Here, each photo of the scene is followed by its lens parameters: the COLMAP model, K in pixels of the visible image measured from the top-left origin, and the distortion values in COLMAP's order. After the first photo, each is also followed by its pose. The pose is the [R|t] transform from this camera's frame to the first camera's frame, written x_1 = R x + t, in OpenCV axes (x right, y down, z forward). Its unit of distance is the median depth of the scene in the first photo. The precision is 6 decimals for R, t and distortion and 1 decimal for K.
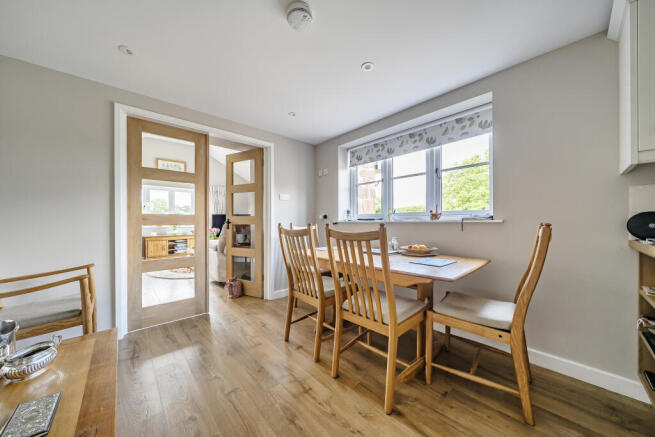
lens RADIAL K [[224.9, 0, 327.1], [0, 224.9, 220.2], [0, 0, 1]] dist [-0.000916, -0.000039]
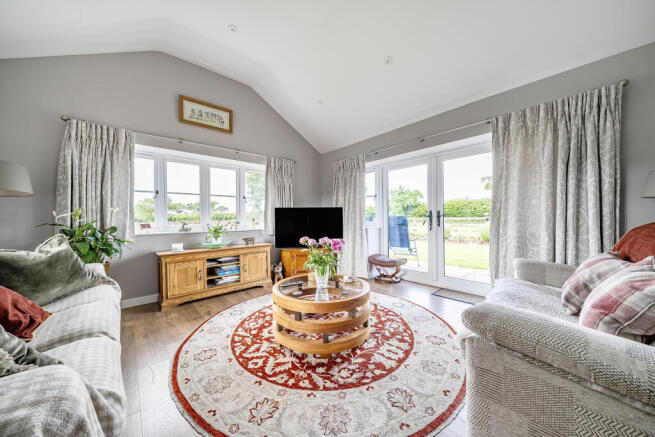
lens RADIAL K [[224.9, 0, 327.1], [0, 224.9, 220.2], [0, 0, 1]] dist [-0.000916, -0.000039]
pose [[0.999894, -0.006247, -0.013173, -0.425226], [0.006391, 0.999920, 0.010906, -0.000824], [0.013104, -0.010989, 0.999854, 0.498662]]
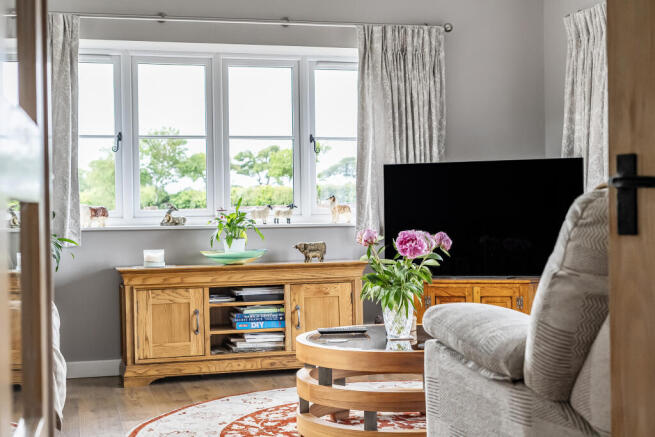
lens RADIAL K [[969.9, 0, 327.5], [0, 969.9, 218.5], [0, 0, 1]] dist [0.025493, 0.079807]
pose [[0.887246, -0.005618, -0.461262, -0.171369], [0.013294, 0.999822, 0.013394, 0.011484], [0.461105, -0.018016, 0.887163, 0.221082]]
